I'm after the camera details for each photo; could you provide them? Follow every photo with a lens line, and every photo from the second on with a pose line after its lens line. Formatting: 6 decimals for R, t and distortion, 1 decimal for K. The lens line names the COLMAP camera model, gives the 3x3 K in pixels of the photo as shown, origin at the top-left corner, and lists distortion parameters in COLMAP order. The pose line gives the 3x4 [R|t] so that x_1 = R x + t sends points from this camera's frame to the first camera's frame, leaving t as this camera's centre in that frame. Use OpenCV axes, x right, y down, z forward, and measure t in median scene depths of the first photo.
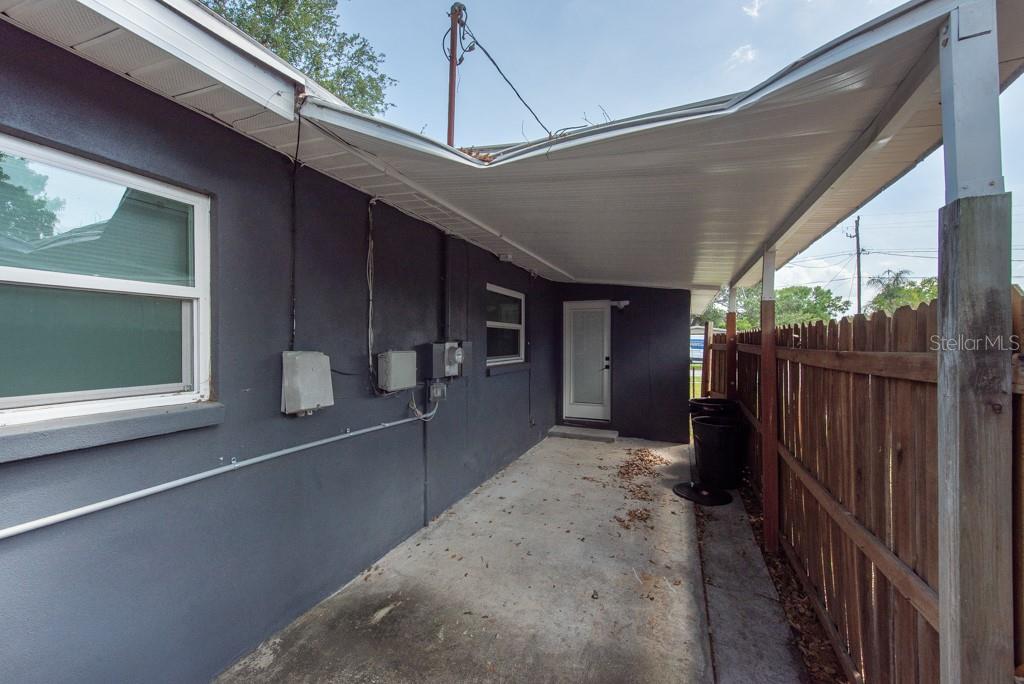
lens RADIAL K [[402.2, 0, 511.1], [0, 402.2, 342.8], [0, 0, 1]] dist [0.009174, -0.000302]
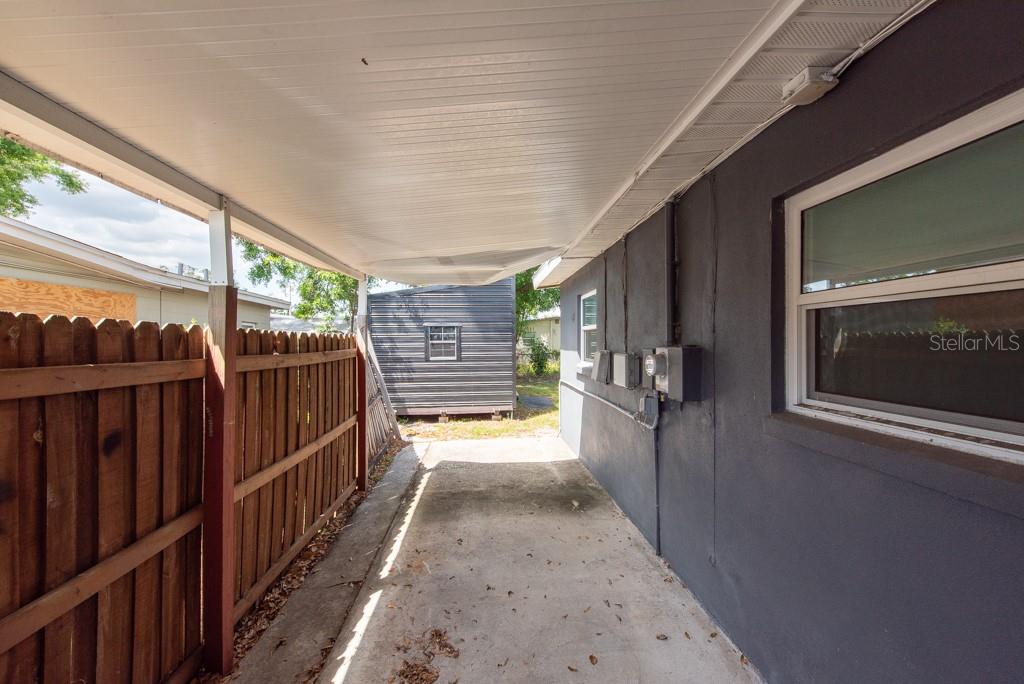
lens RADIAL K [[402.2, 0, 511.1], [0, 402.2, 342.8], [0, 0, 1]] dist [0.009174, -0.000302]
pose [[-0.892683, 0.005515, -0.450651, 0.551682], [0.002702, 0.999973, 0.006886, -0.019996], [0.450677, 0.004929, -0.892674, 1.914908]]
